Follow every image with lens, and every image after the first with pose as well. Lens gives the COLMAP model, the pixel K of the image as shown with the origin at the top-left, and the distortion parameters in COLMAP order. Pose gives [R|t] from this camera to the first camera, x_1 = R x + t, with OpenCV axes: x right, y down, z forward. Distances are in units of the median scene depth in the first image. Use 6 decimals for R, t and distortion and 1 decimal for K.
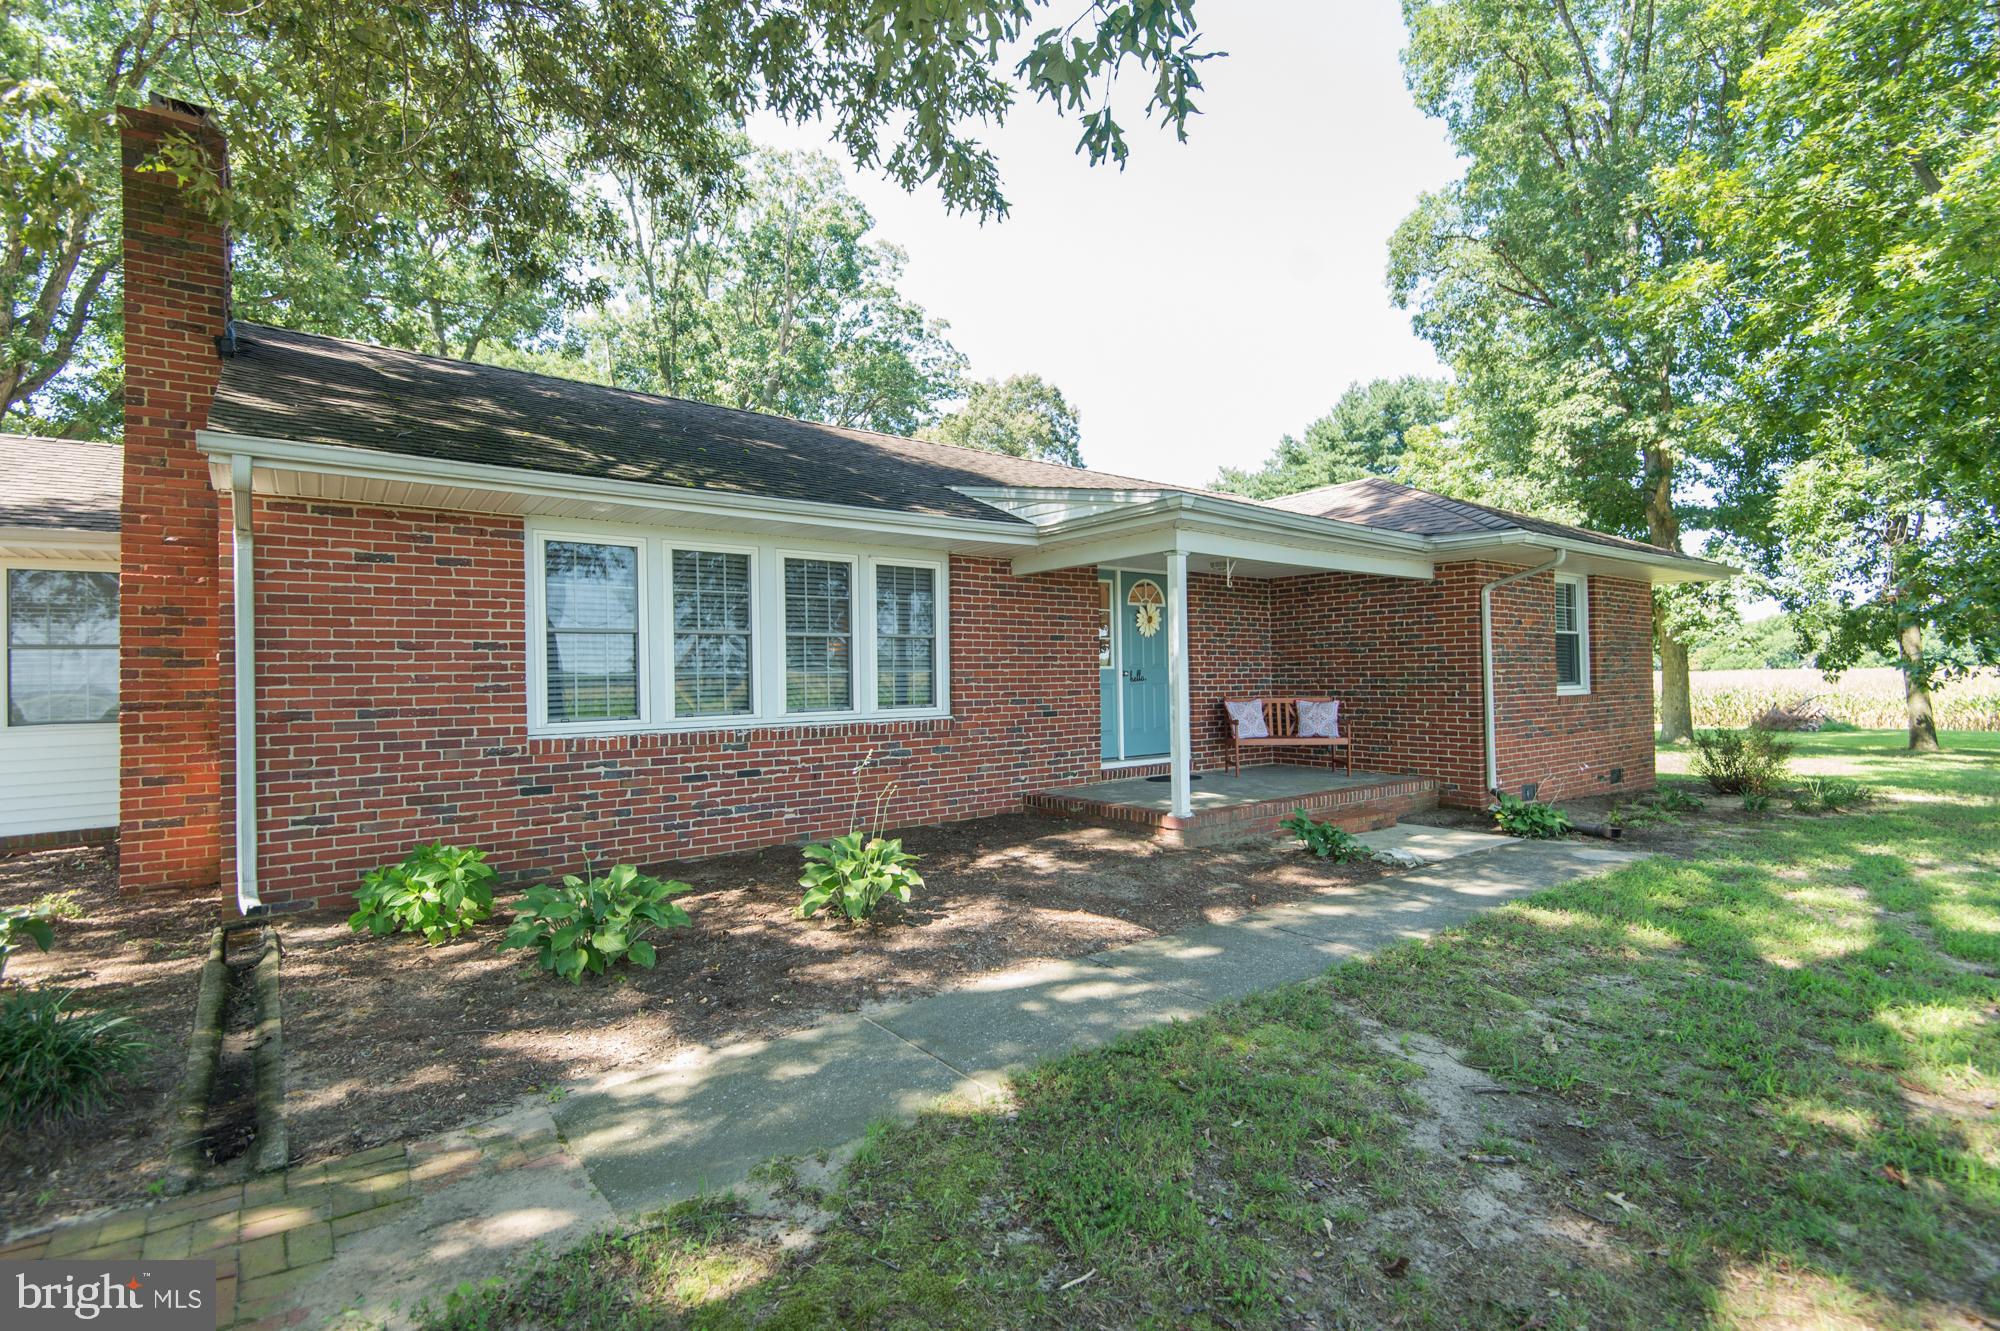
lens RADIAL K [[924.8, 0, 1000.0], [0, 924.8, 665.5], [0, 0, 1]] dist [0.040973, -0.029262]
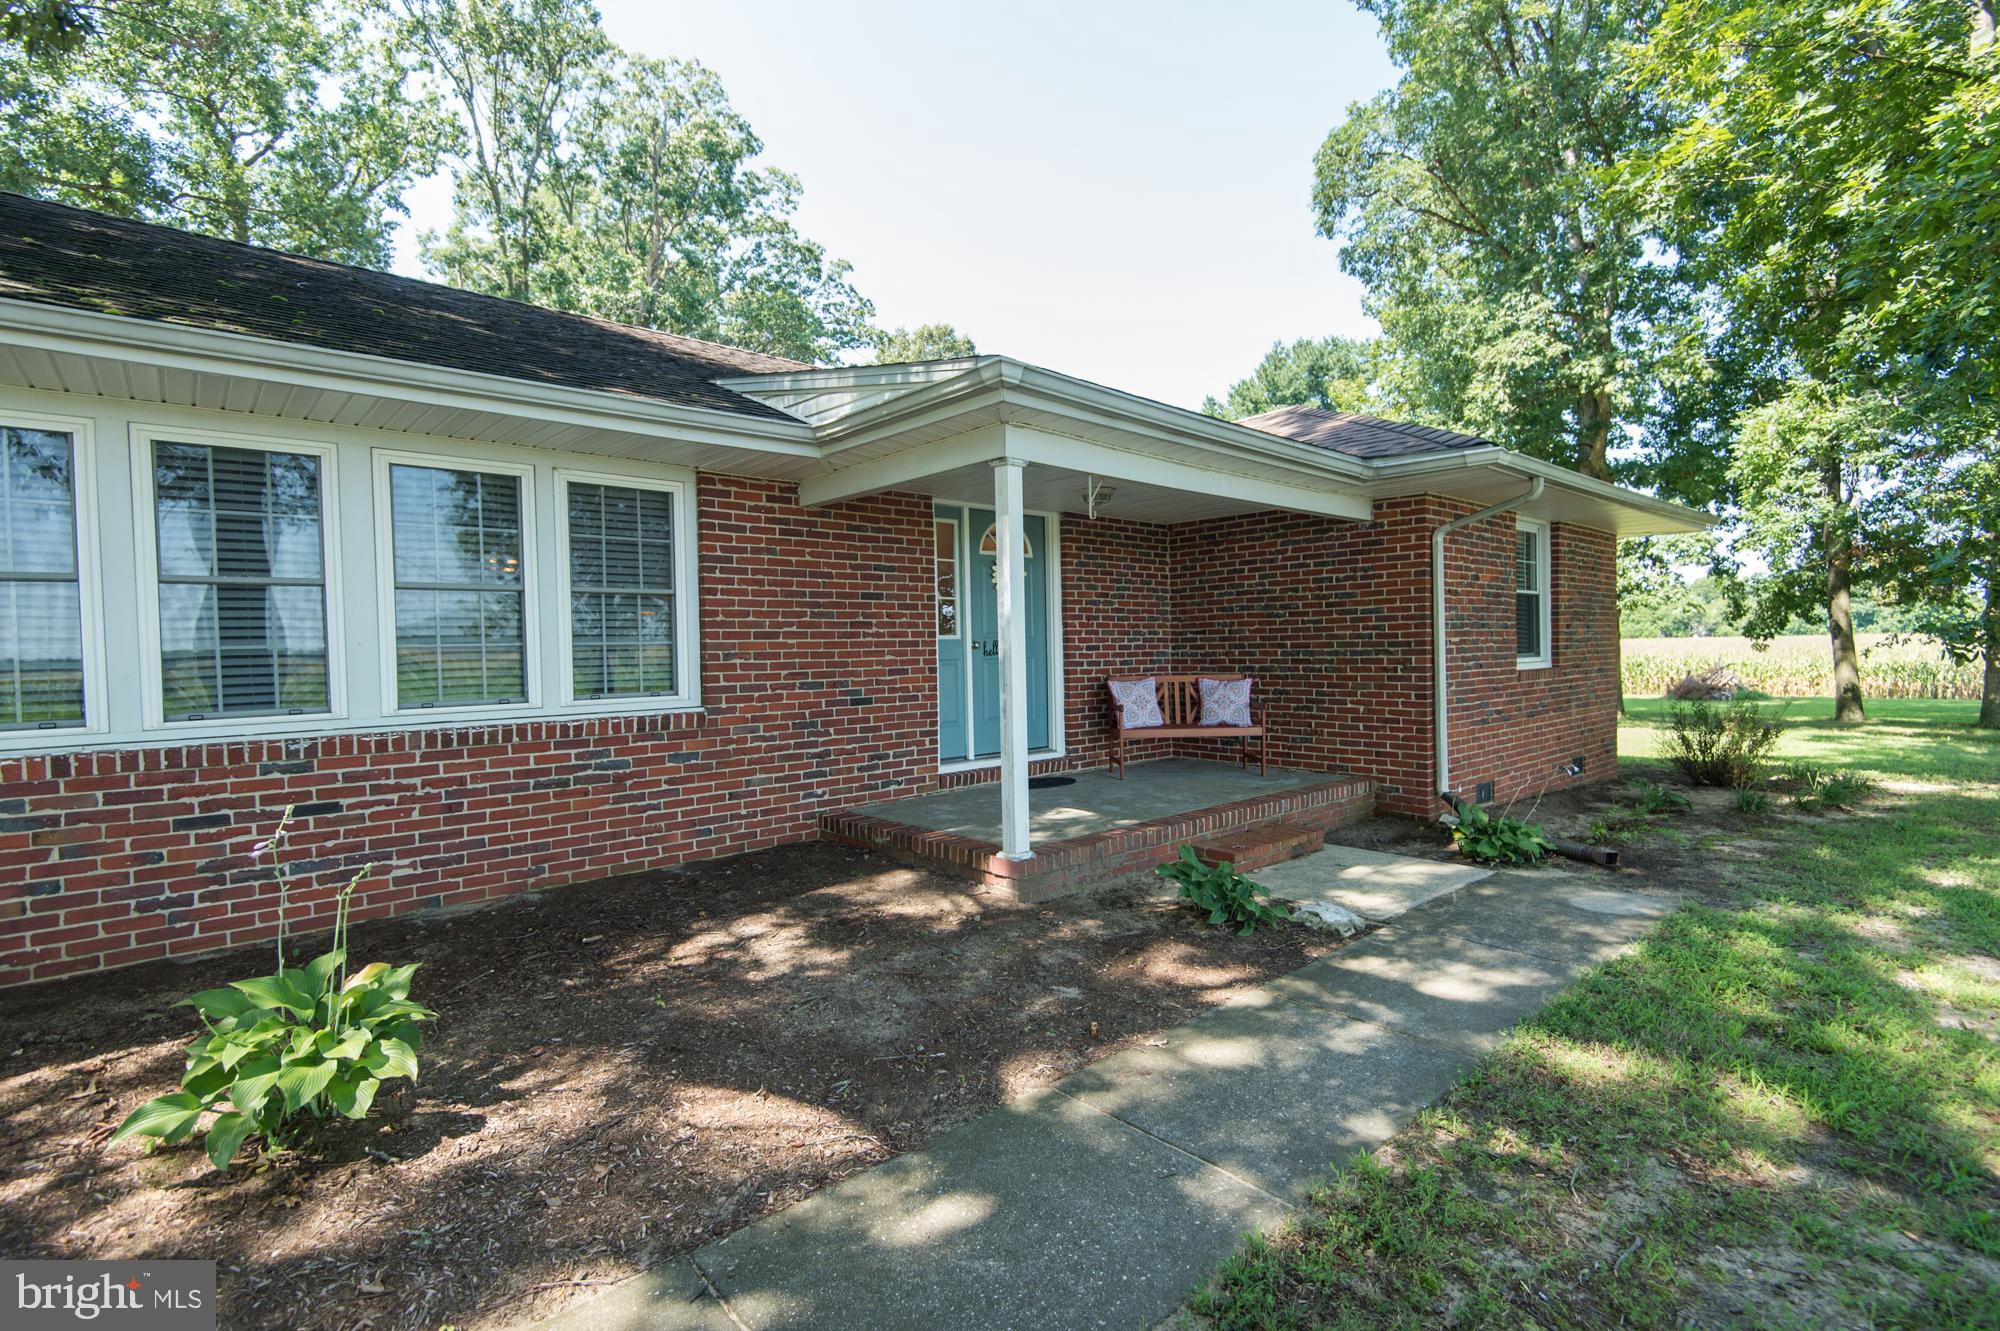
lens RADIAL K [[925.6, 0, 1000.0], [0, 925.6, 665.5], [0, 0, 1]] dist [0.037447, -0.022793]
pose [[0.997247, -0.005385, 0.073959, 0.099976], [0.003058, 0.999498, 0.031541, 0.001564], [-0.074092, -0.031228, 0.996762, 0.248468]]
